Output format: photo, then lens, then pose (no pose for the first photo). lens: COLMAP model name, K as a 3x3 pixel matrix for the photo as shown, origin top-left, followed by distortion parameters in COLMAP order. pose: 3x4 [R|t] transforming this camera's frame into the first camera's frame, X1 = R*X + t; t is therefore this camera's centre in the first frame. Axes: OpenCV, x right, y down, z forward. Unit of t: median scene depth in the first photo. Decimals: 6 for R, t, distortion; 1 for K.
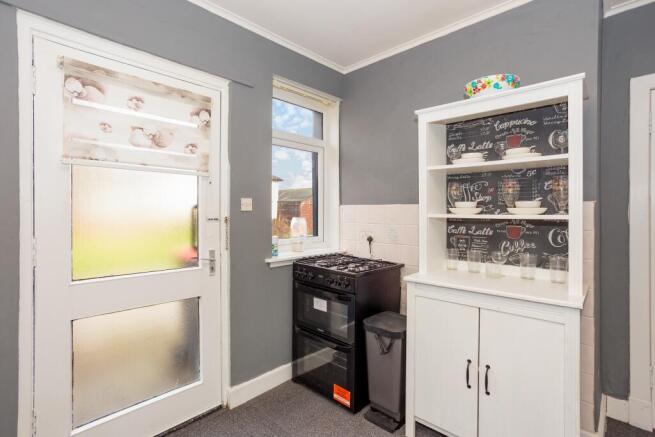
lens RADIAL K [[318.1, 0, 329.3], [0, 318.1, 218.1], [0, 0, 1]] dist [-0.019093, 0.002208]
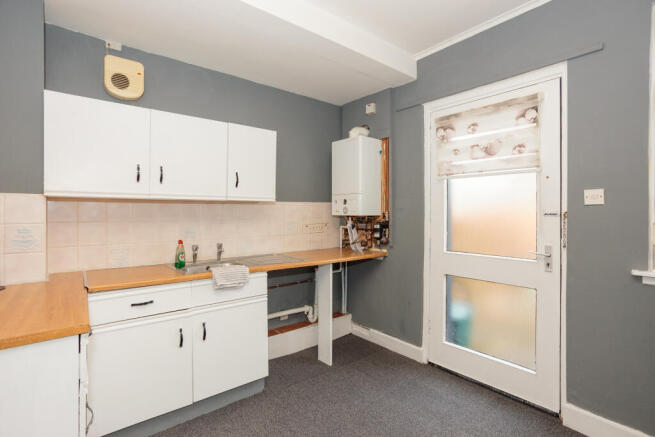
lens RADIAL K [[318.1, 0, 328.6], [0, 318.1, 215.0], [0, 0, 1]] dist [-0.019093, 0.002208]
pose [[-0.126908, 0.009853, -0.991866, 0.747455], [-0.011302, 0.999871, 0.011379, 0.002977], [0.991850, 0.012654, -0.126780, 0.501037]]
